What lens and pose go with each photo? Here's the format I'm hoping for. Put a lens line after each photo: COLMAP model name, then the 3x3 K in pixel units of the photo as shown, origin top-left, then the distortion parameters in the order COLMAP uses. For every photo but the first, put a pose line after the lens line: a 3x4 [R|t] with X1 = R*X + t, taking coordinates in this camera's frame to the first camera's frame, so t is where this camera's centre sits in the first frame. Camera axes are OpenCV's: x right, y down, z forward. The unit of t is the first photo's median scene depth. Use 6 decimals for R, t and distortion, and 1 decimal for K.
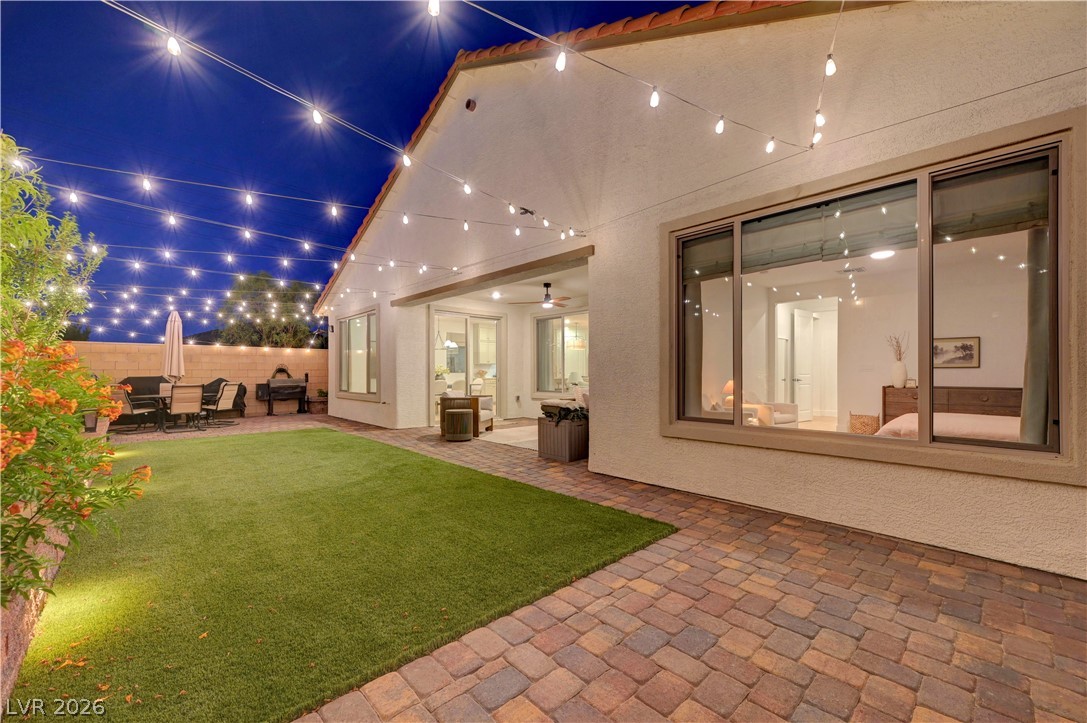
lens RADIAL K [[433.3, 0, 543.2], [0, 433.3, 371.8], [0, 0, 1]] dist [-0.001835, -0.000013]
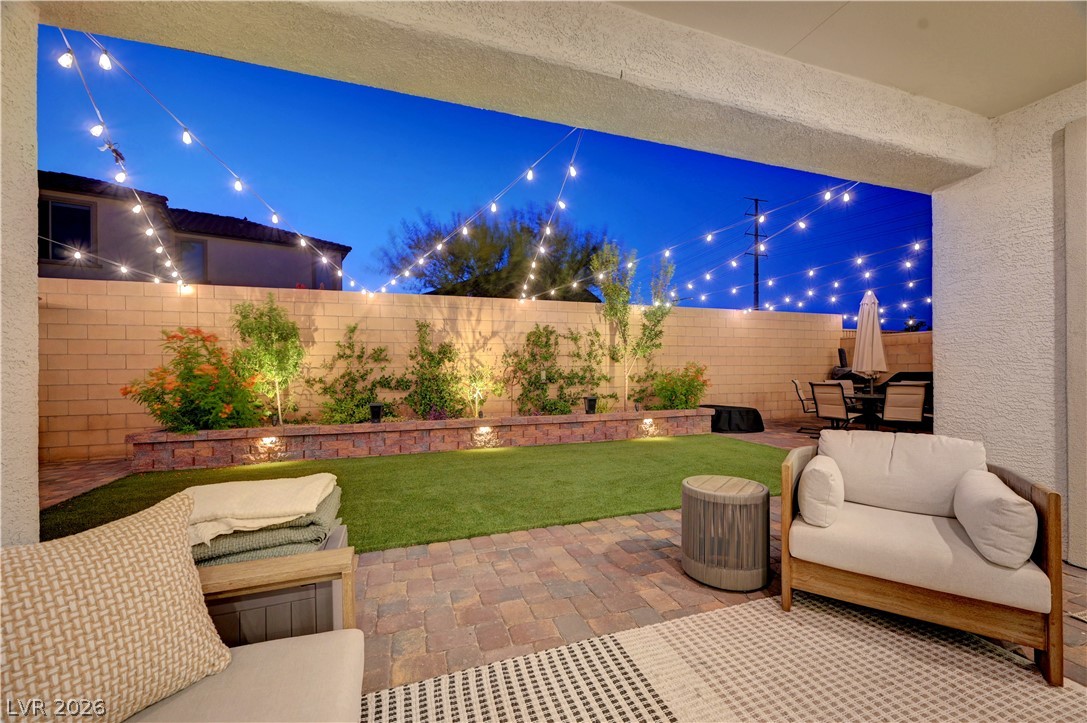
lens RADIAL K [[429.8, 0, 545.7], [0, 429.8, 367.2], [0, 0, 1]] dist [0.000982, 0.000177]
pose [[-0.415580, 0.001563, -0.909555, 0.139465], [0.010472, 0.999940, -0.003067, -0.002317], [0.909496, -0.010799, -0.415572, 0.860228]]
